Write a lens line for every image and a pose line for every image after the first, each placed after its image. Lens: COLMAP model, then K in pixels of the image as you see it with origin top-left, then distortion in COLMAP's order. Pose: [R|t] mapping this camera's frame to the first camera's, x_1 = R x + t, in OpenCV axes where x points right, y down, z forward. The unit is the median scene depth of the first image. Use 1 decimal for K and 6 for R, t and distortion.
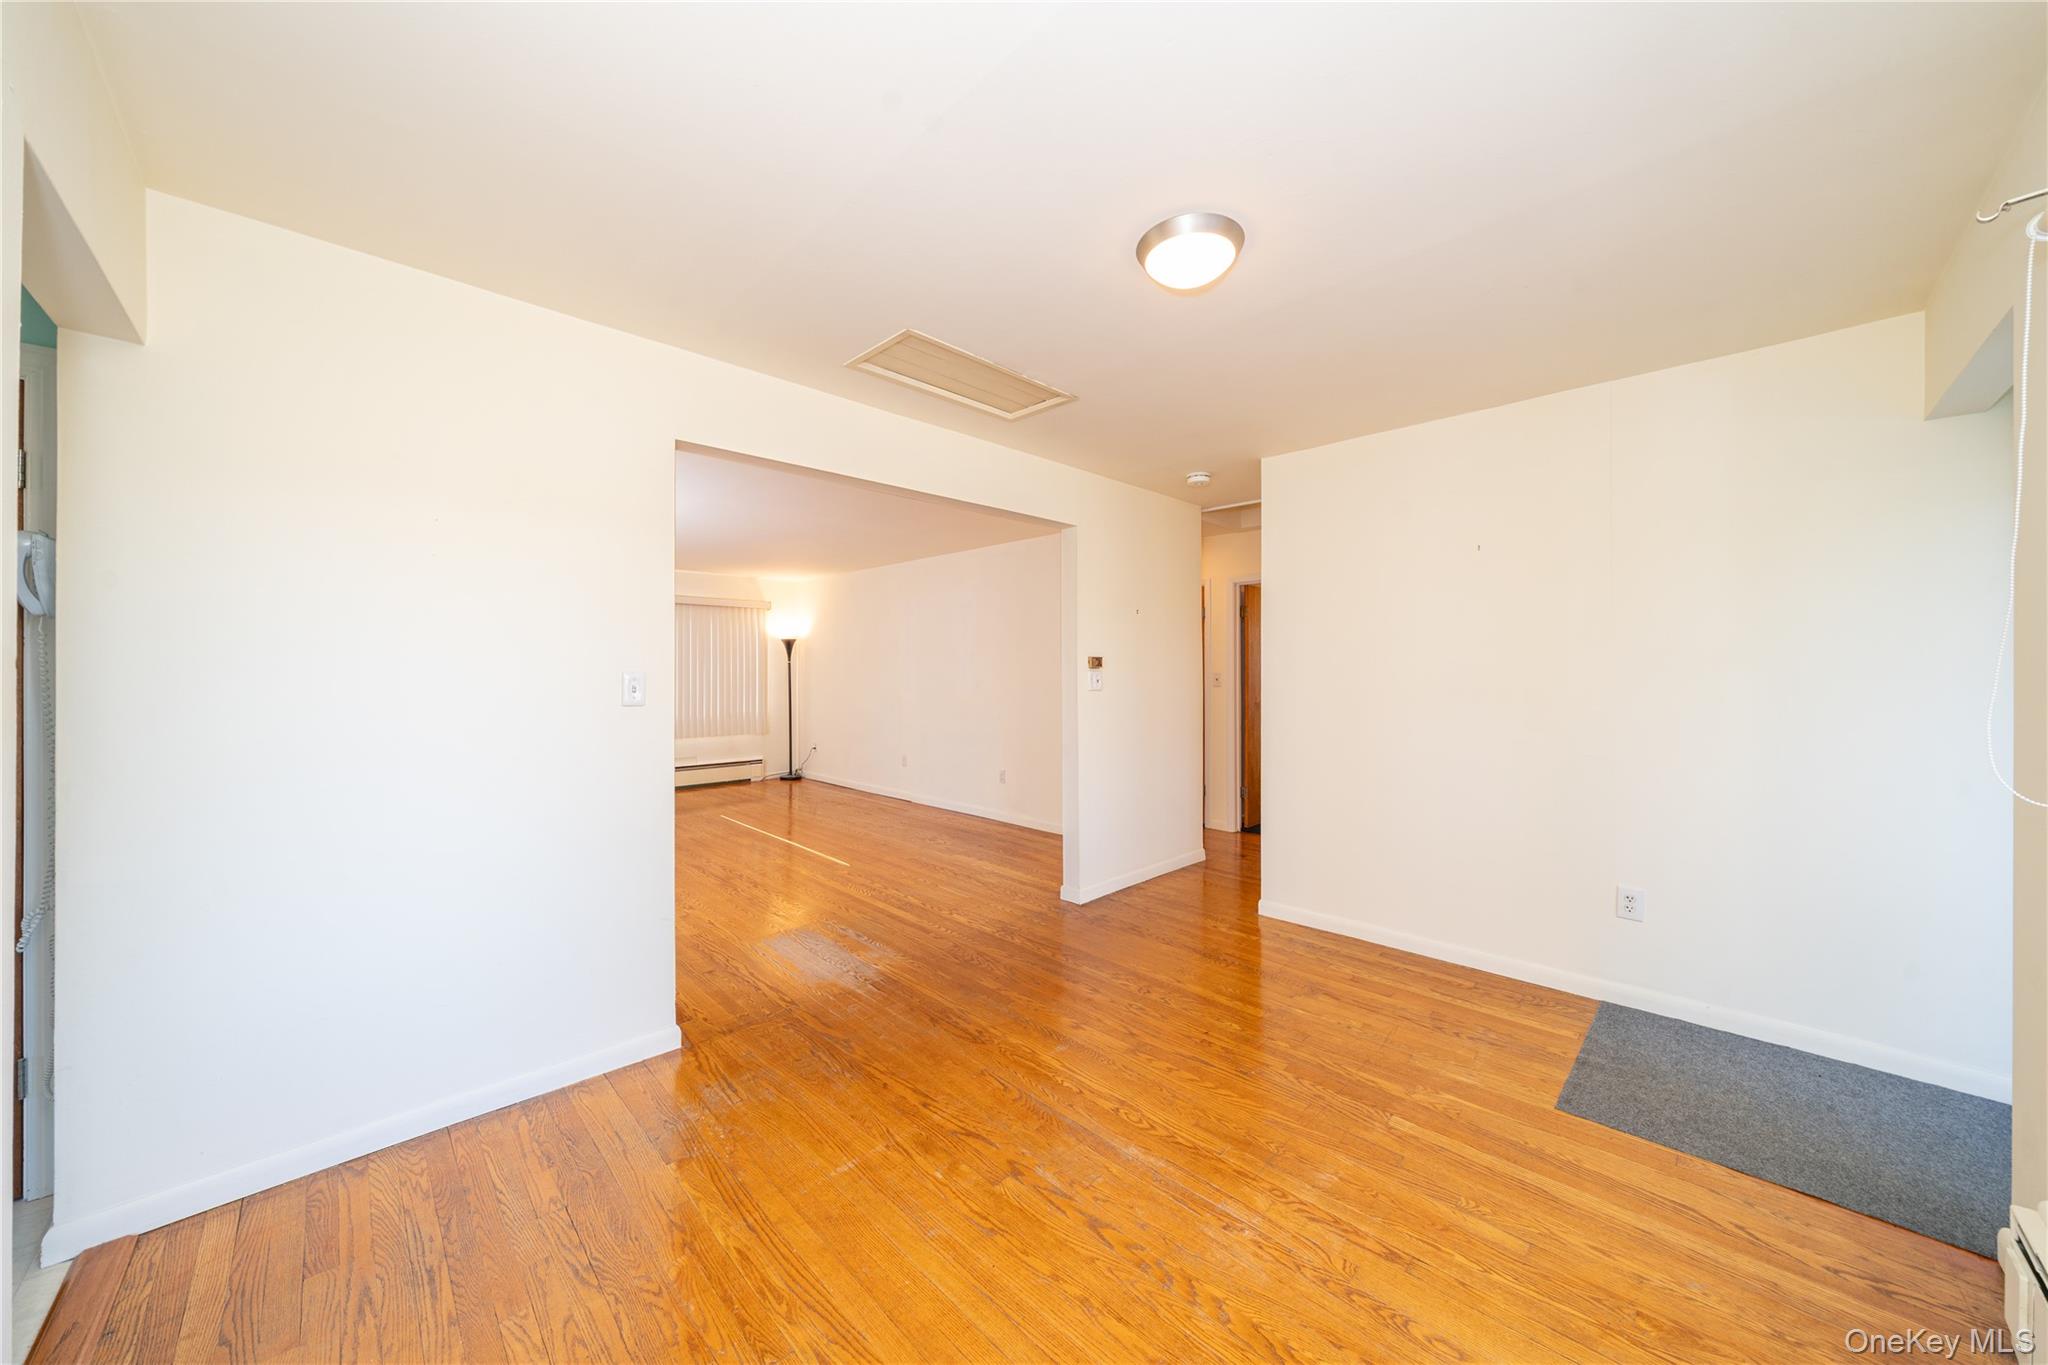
lens RADIAL K [[708.9, 0, 1024.0], [0, 708.9, 682.5], [0, 0, 1]] dist [0.000049, 0.000005]
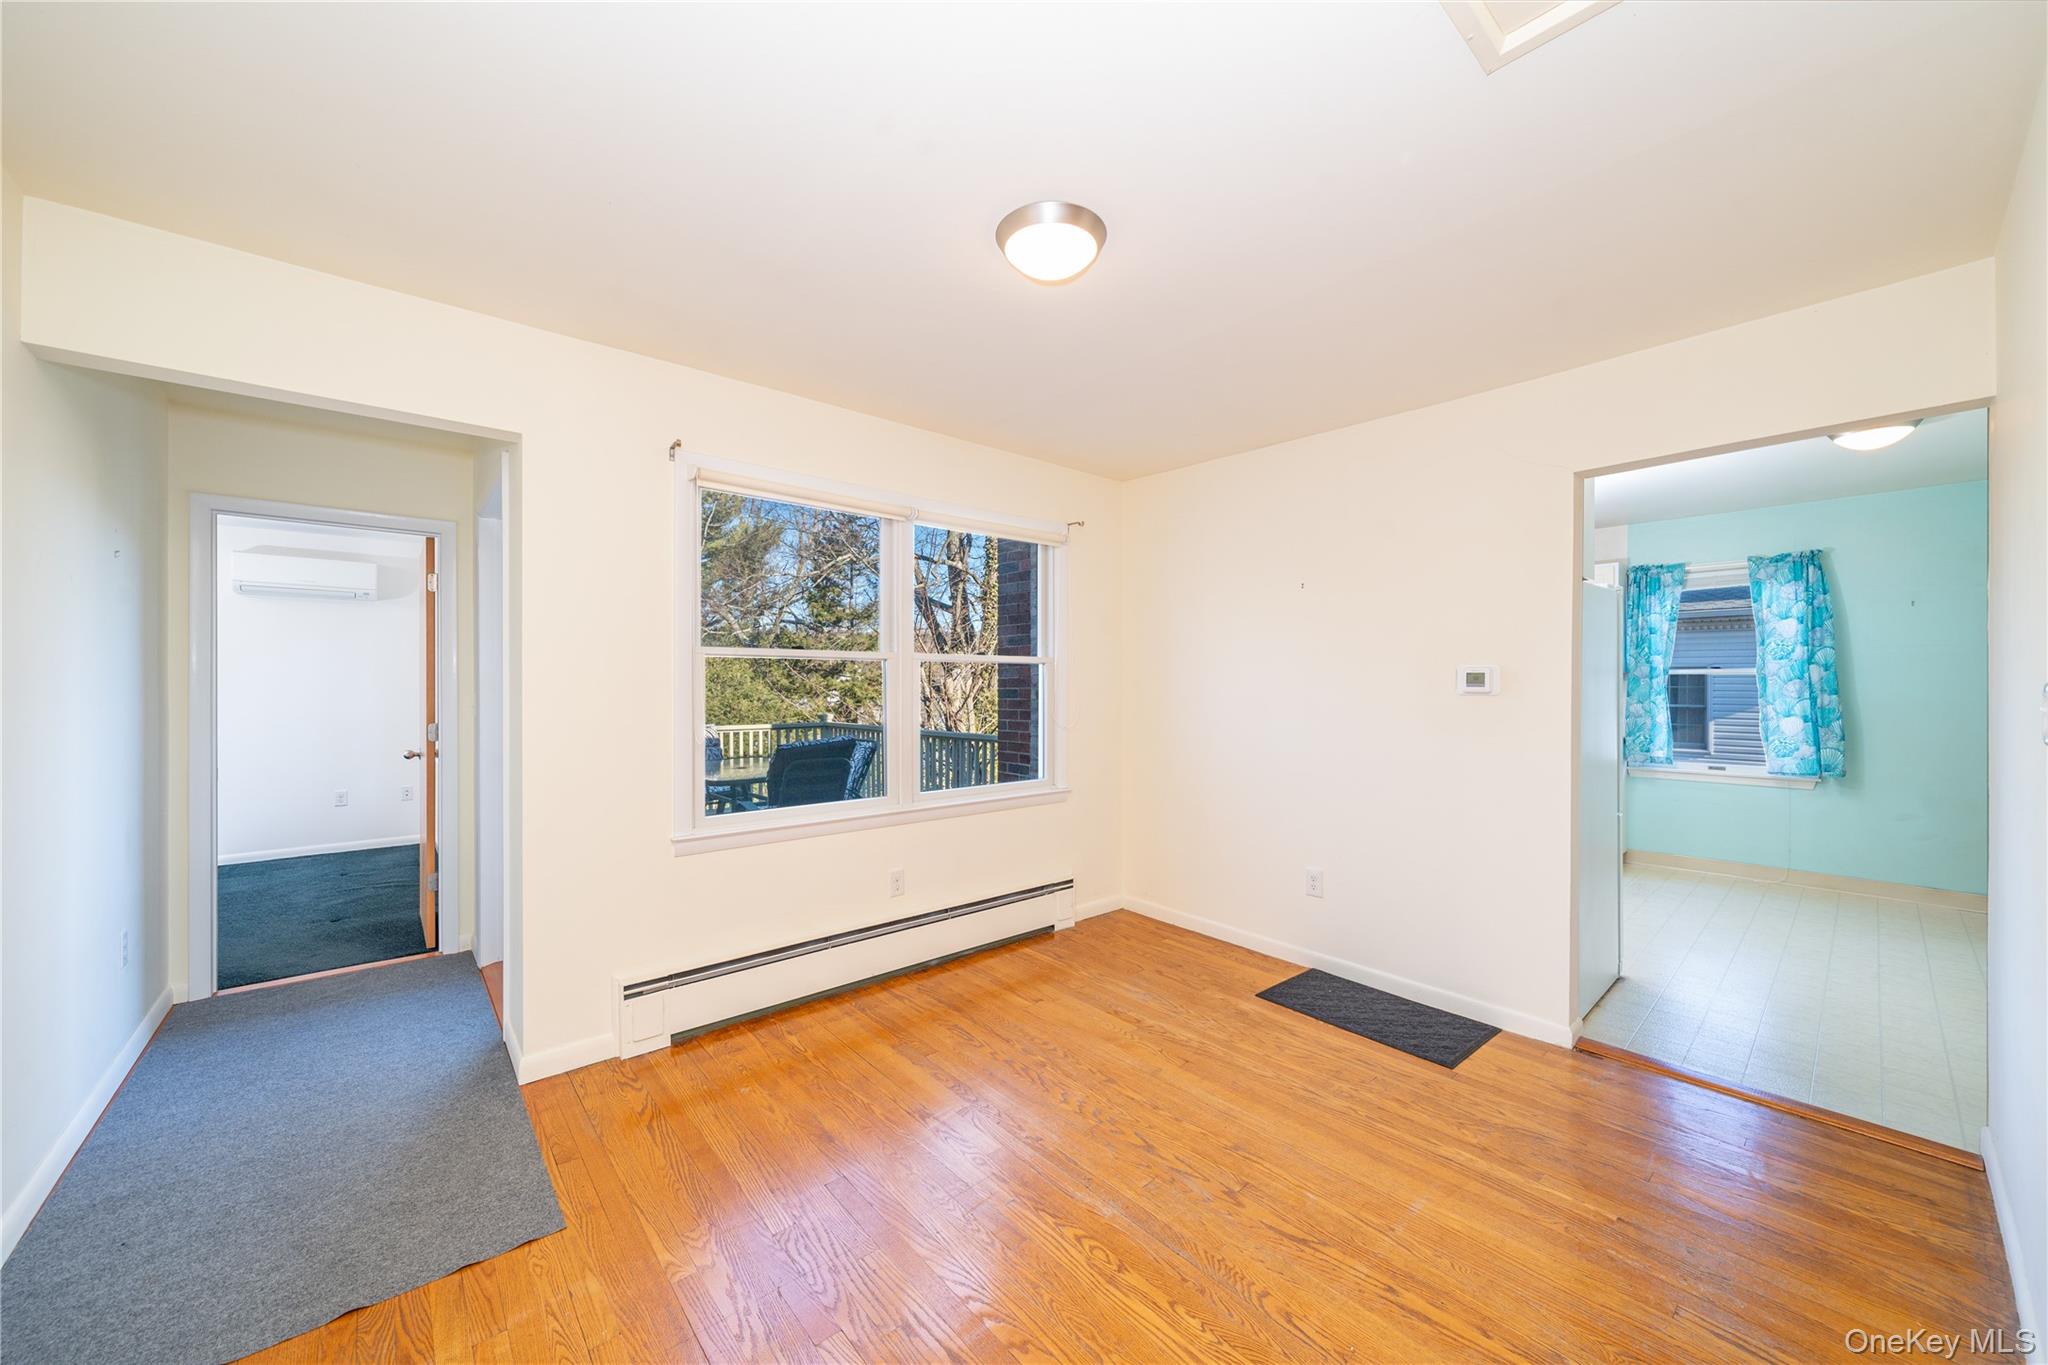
lens RADIAL K [[751.2, 0, 1024.0], [0, 751.2, 682.5], [0, 0, 1]] dist [-0.001878, -0.000217]
pose [[-0.998229, -0.001489, 0.059462, 0.203679], [-0.001185, 0.999986, 0.005134, -0.016540], [-0.059469, 0.005055, -0.998217, 1.956224]]
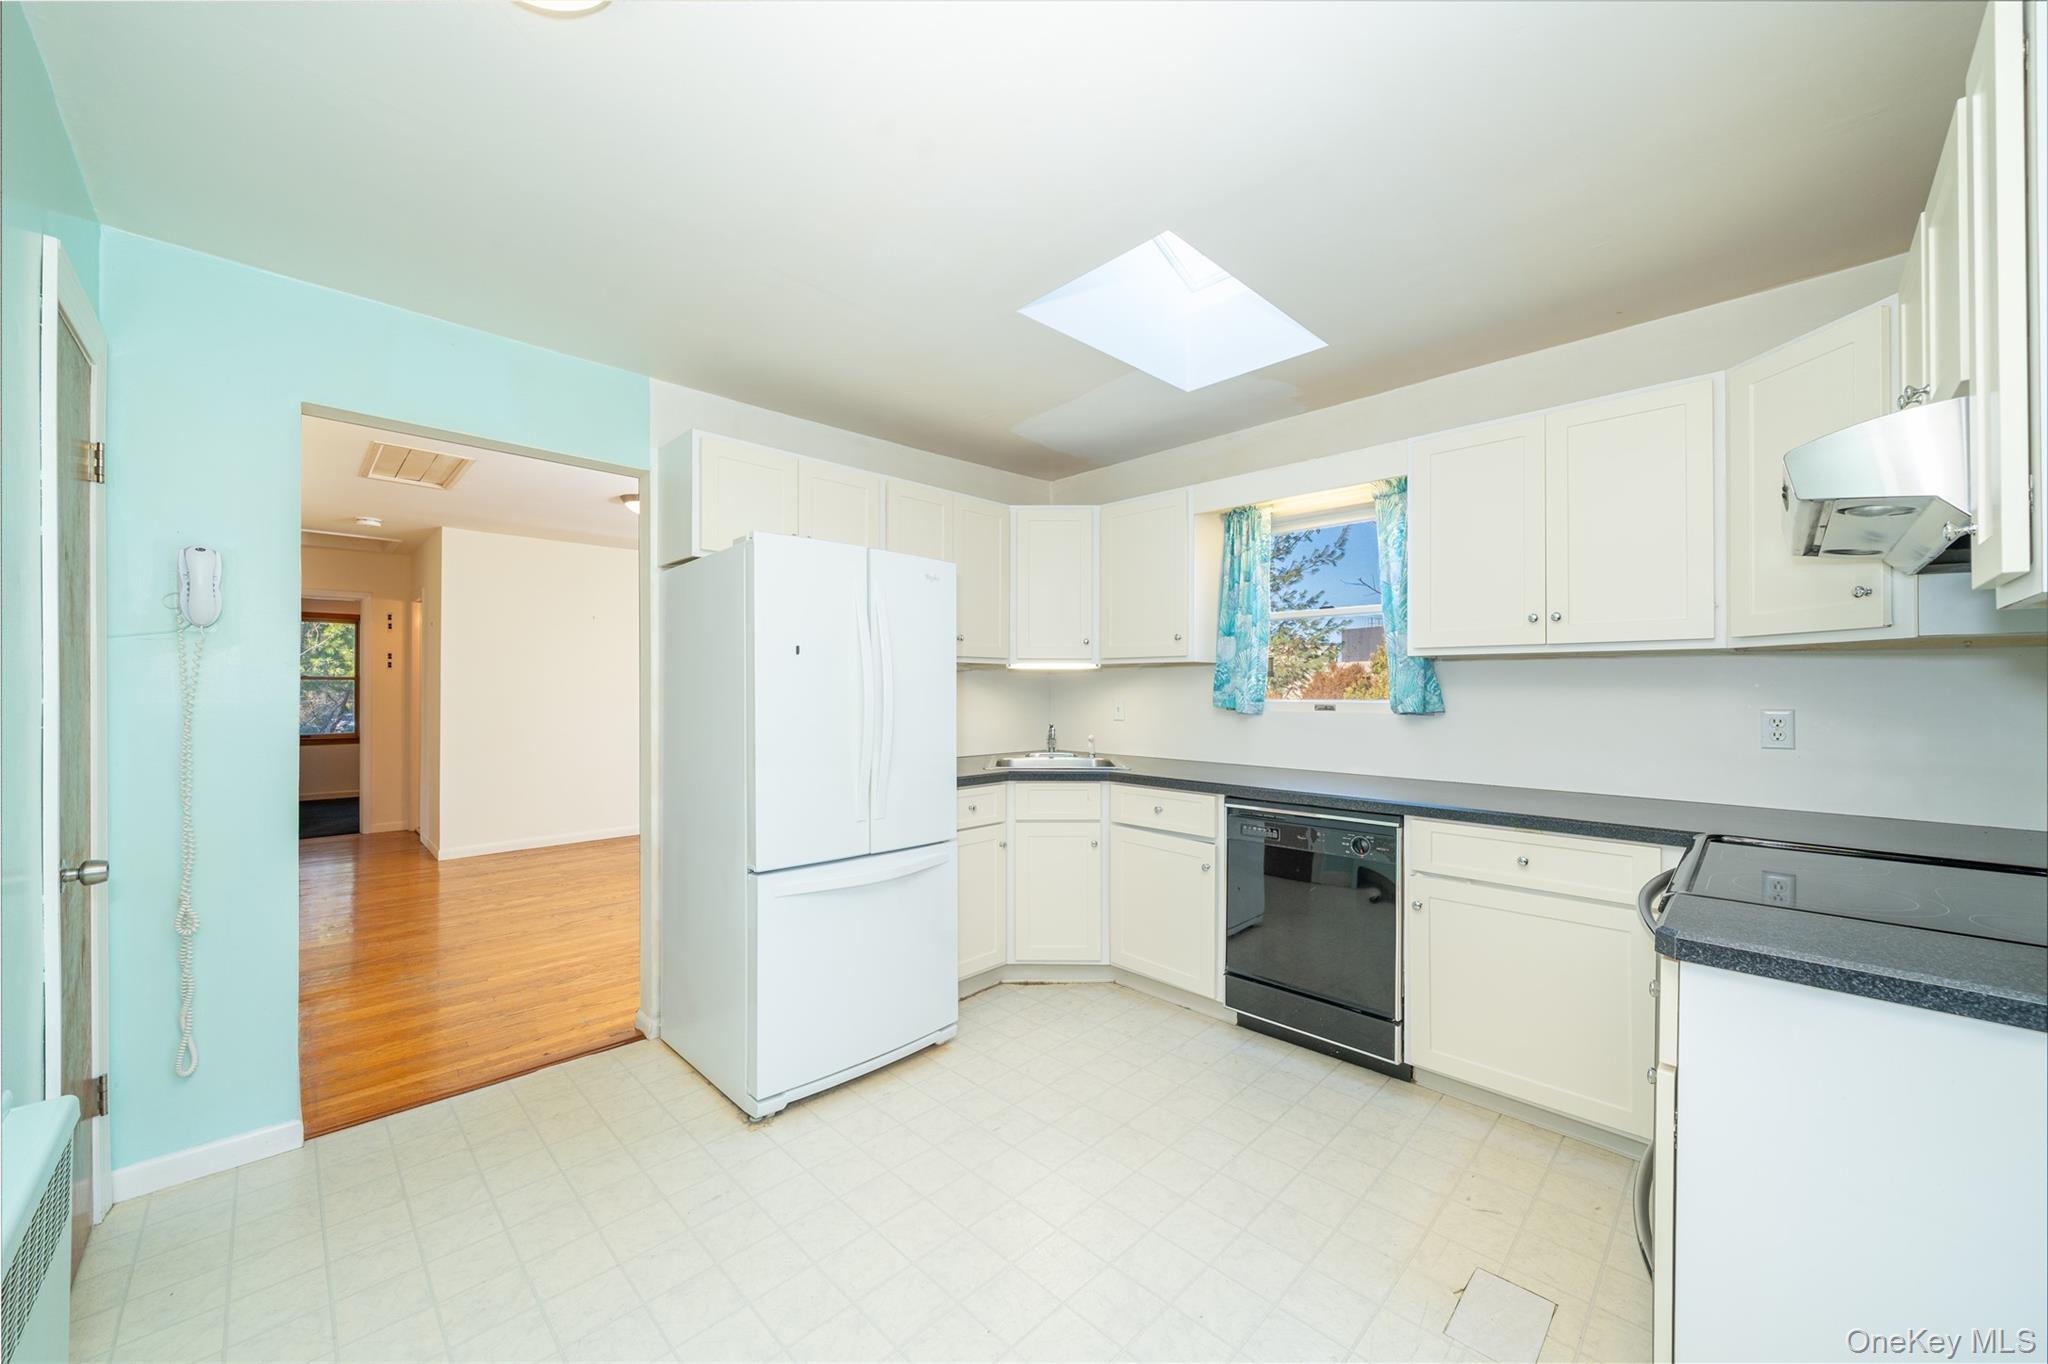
lens RADIAL K [[751.2, 0, 1024.0], [0, 751.2, 682.0], [0, 0, 1]] dist [-0.001878, -0.000217]
pose [[-0.005318, 0.006538, 0.999964, -2.202284], [0.009455, 0.999934, -0.006488, 0.006440], [-0.999941, 0.009421, -0.005379, -0.241914]]
